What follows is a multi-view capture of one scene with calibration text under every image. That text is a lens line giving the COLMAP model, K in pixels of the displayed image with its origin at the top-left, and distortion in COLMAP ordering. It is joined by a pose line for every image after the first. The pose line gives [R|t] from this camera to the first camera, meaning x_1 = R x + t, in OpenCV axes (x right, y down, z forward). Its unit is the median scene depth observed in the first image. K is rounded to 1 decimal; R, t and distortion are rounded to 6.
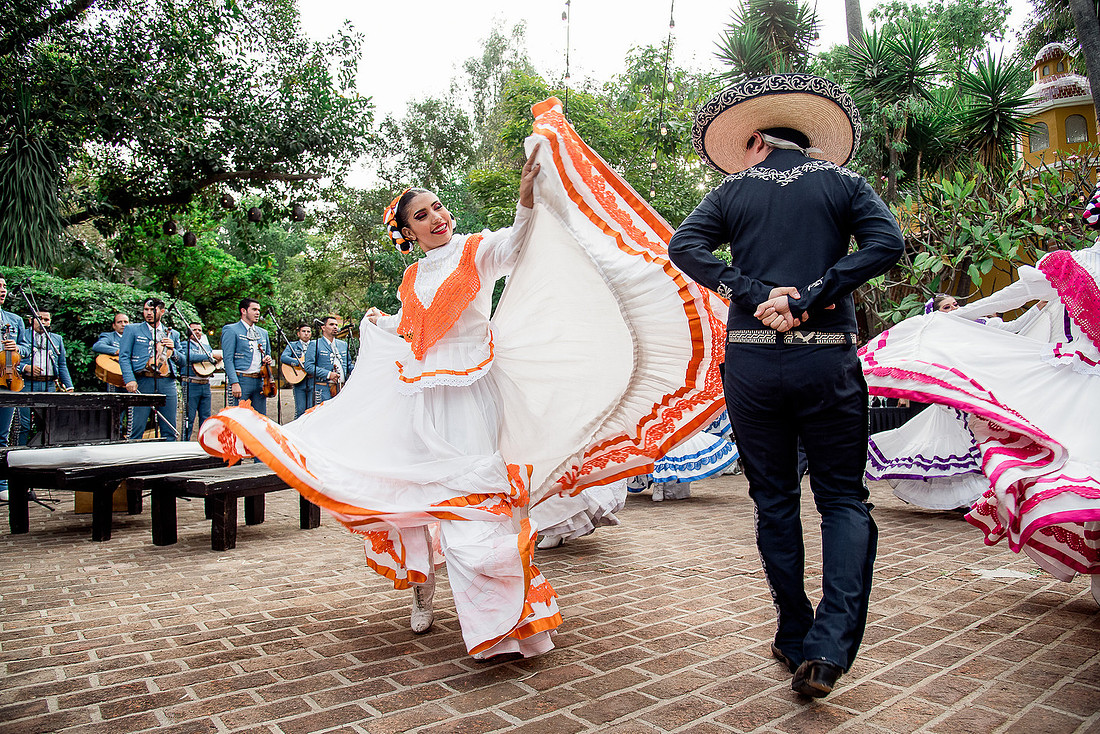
lens RADIAL K [[752.5, 0, 550.7], [0, 752.5, 427.4], [0, 0, 1]] dist [-0.141875, 0.045253]
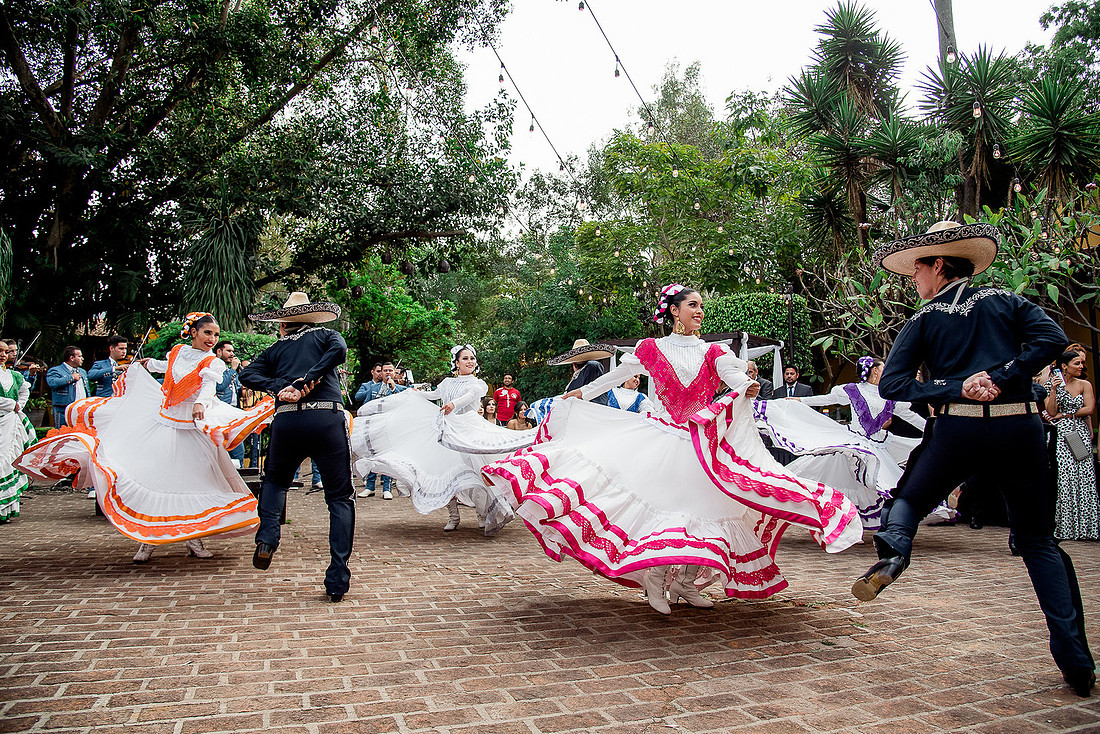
lens RADIAL K [[752.5, 0, 550.7], [0, 752.5, 427.4], [0, 0, 1]] dist [-0.141875, 0.045253]
pose [[0.952256, 0.011742, -0.305073, 0.144412], [-0.023815, 0.999072, -0.035882, -0.003086], [0.304369, 0.041434, 0.951653, -0.041199]]
